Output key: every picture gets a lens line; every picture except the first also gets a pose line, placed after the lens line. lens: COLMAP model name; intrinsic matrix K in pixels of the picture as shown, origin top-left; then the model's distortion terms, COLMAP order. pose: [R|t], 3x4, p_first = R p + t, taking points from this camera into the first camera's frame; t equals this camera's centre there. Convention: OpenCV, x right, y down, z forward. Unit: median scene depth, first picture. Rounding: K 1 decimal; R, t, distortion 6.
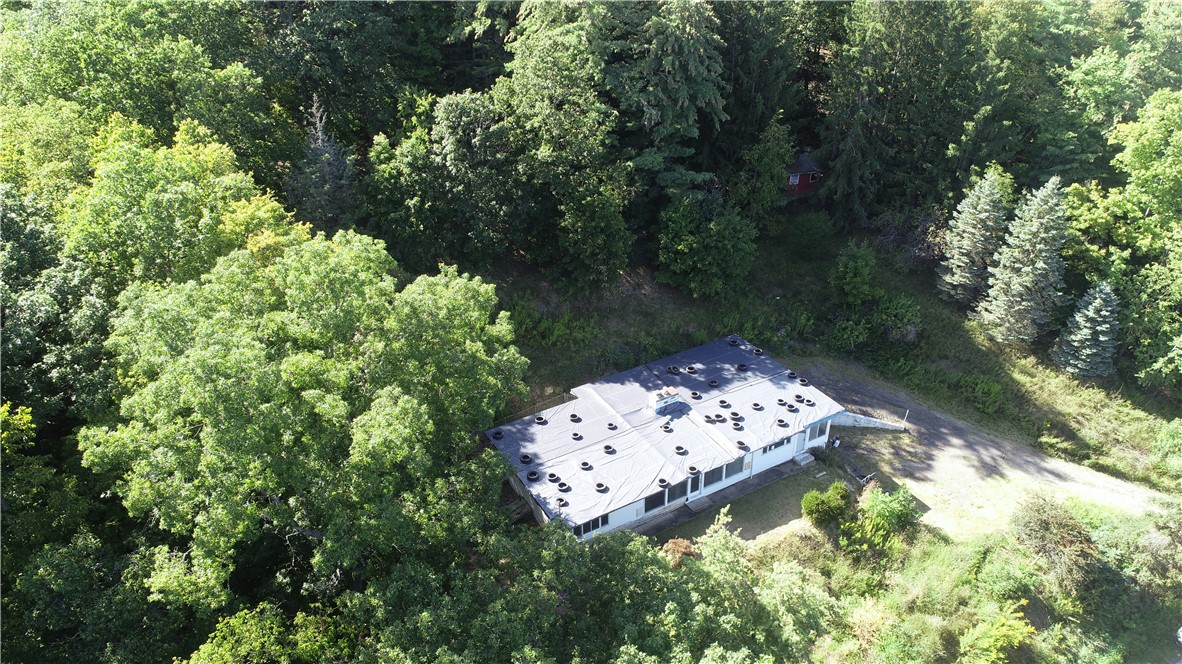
lens RADIAL K [[787.2, 0, 591.0], [0, 787.2, 332.0], [0, 0, 1]] dist [0.008210, -0.000434]
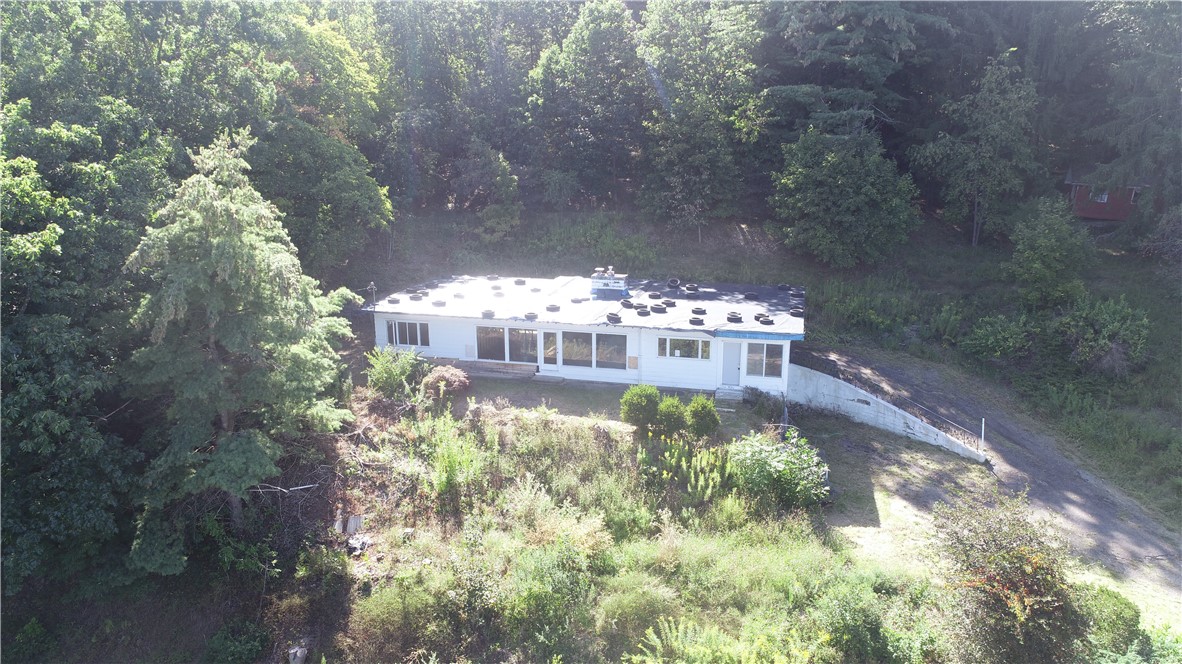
lens RADIAL K [[787.2, 0, 591.0], [0, 787.2, 332.0], [0, 0, 1]] dist [0.008210, -0.000434]
pose [[0.712812, 0.187695, -0.675774, 0.631944], [-0.367594, 0.920563, -0.132057, 0.244470], [0.597306, 0.342542, 0.725183, 0.424708]]
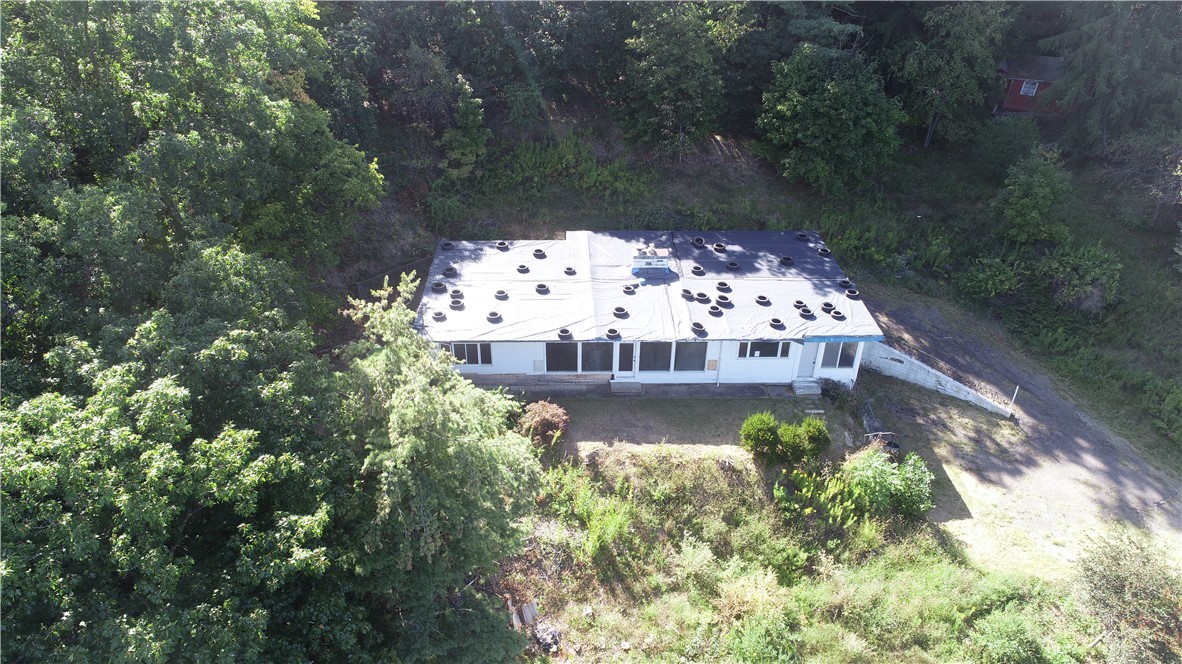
lens RADIAL K [[789.6, 0, 591.0], [0, 789.6, 332.0], [0, 0, 1]] dist [0.003585, -0.000376]
pose [[0.881561, 0.273248, -0.384950, 0.360347], [-0.265452, 0.961248, 0.074416, 0.111056], [0.390366, 0.036583, 0.919932, 0.266714]]
